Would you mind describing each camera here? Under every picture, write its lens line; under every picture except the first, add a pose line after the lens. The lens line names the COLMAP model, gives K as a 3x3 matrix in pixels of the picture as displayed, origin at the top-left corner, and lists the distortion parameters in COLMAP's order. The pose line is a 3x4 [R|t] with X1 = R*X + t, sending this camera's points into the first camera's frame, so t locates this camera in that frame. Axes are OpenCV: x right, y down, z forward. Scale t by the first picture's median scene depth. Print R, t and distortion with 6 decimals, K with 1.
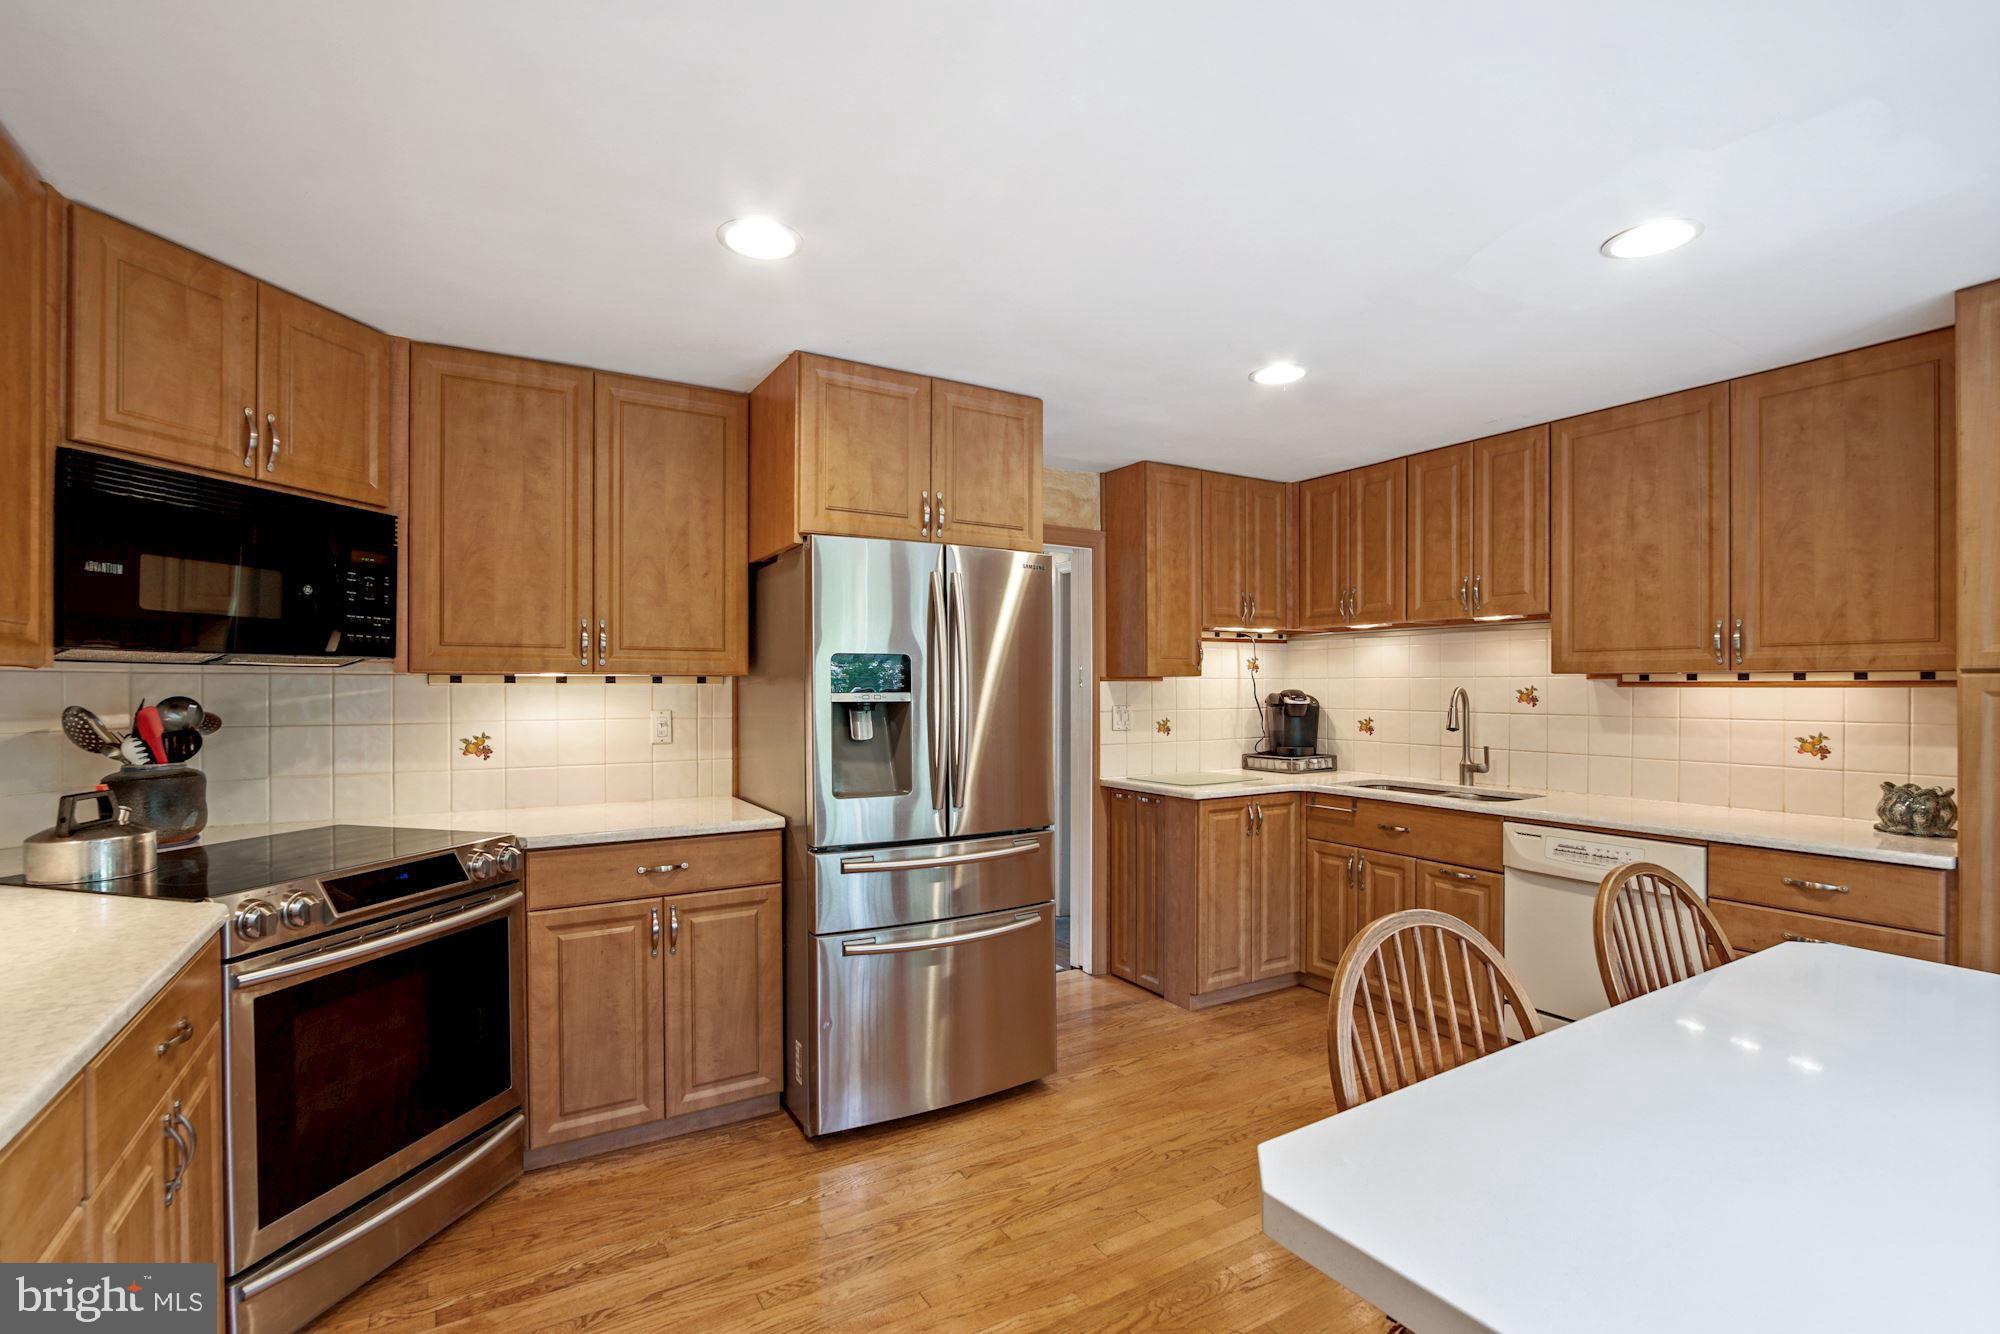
lens RADIAL K [[894.3, 0, 1002.9], [0, 894.3, 677.3], [0, 0, 1]] dist [-0.023035, 0.002084]
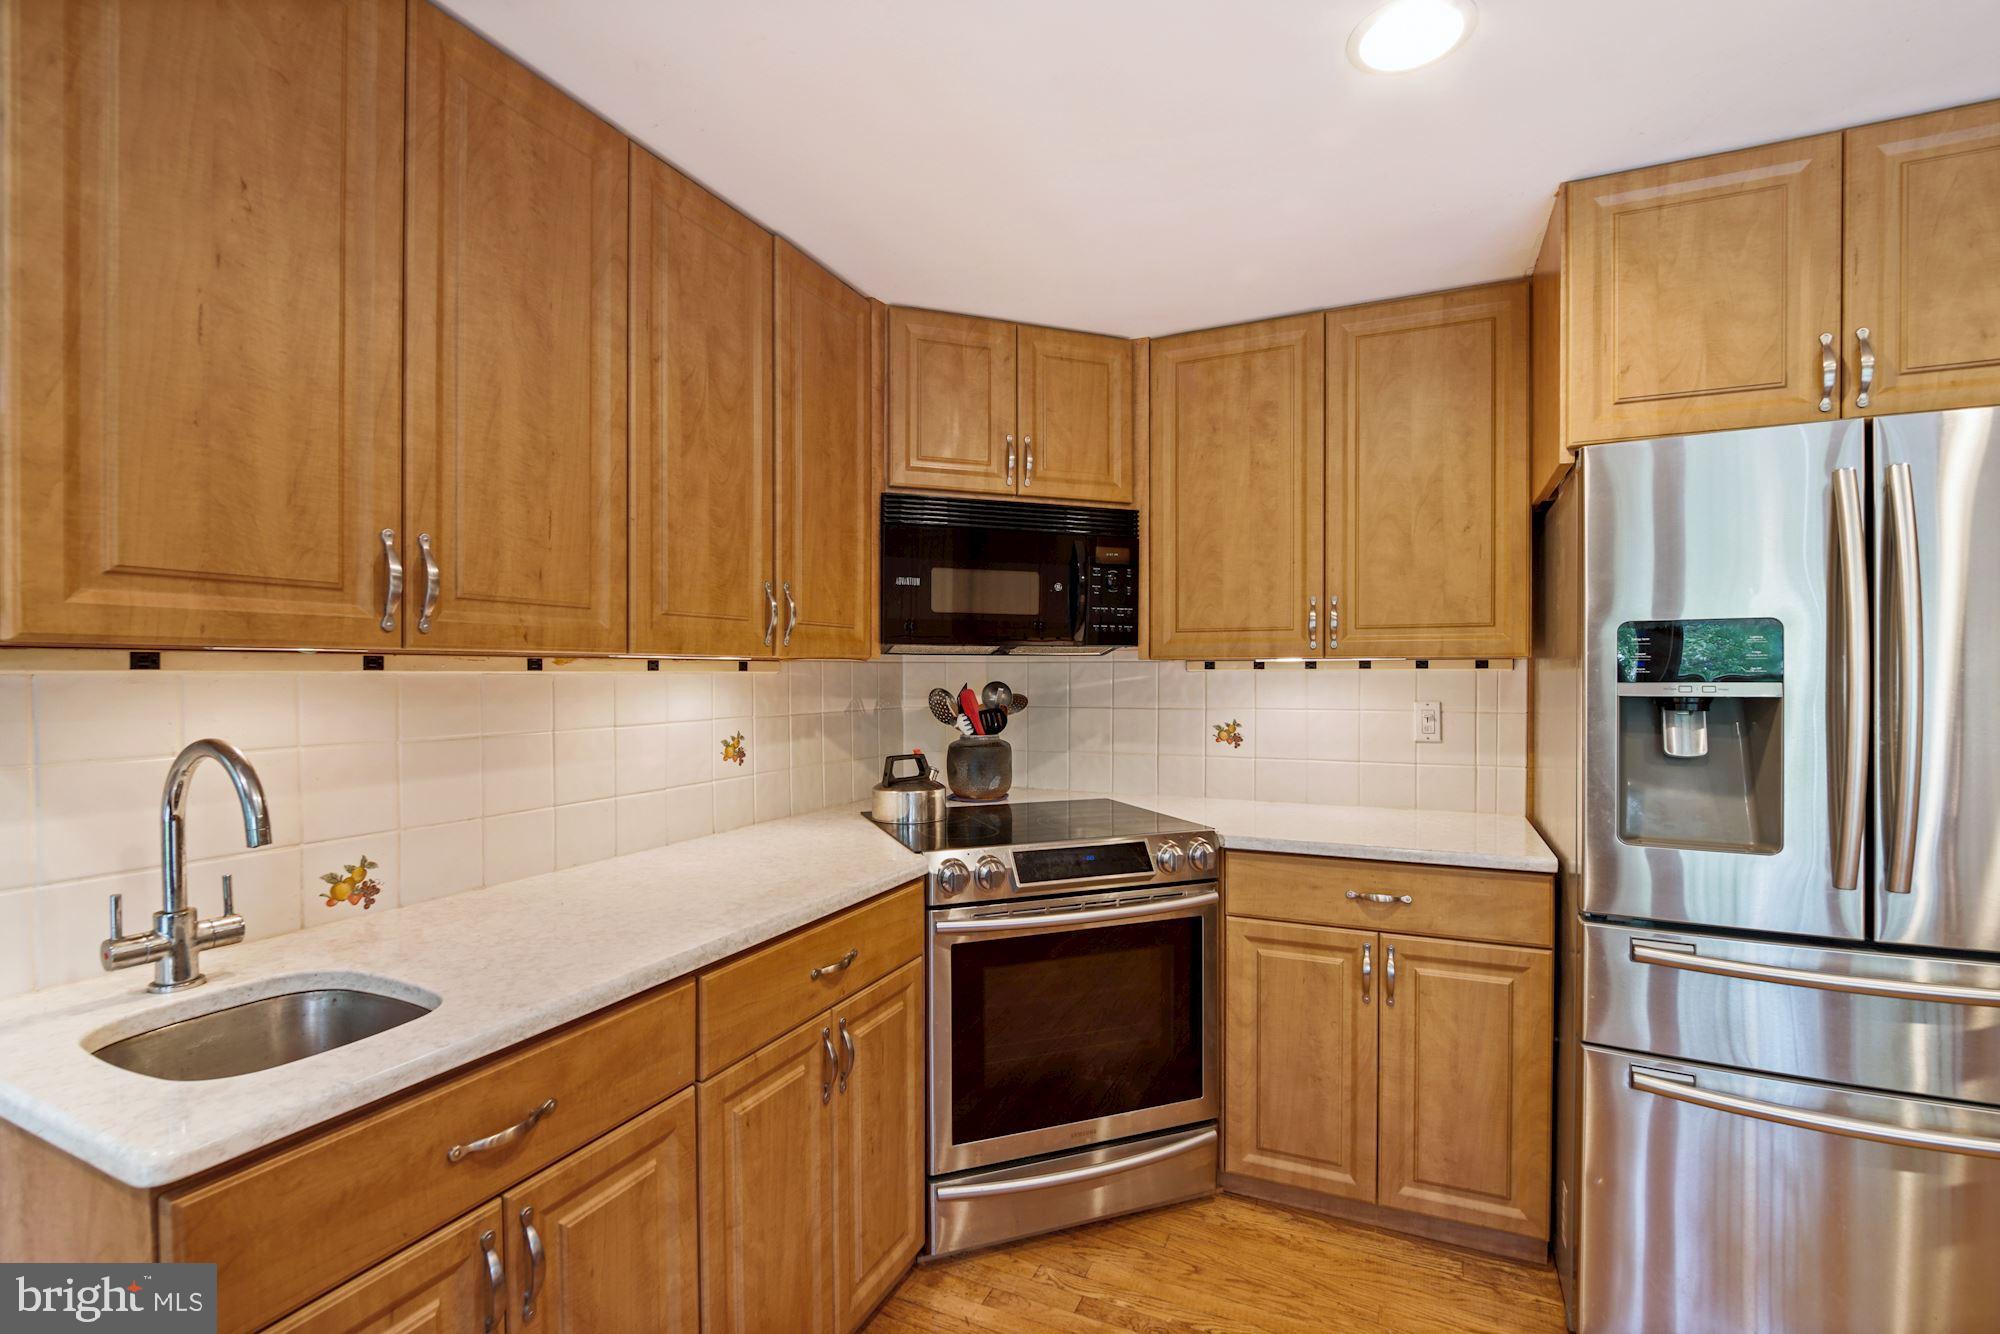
lens RADIAL K [[894.3, 0, 991.2], [0, 894.3, 678.3], [0, 0, 1]] dist [-0.023035, 0.002084]
pose [[0.549942, 0.003663, -0.835195, 0.099923], [0.010514, 0.999881, 0.011308, 0.002801], [0.835137, -0.015000, 0.549838, 0.266419]]
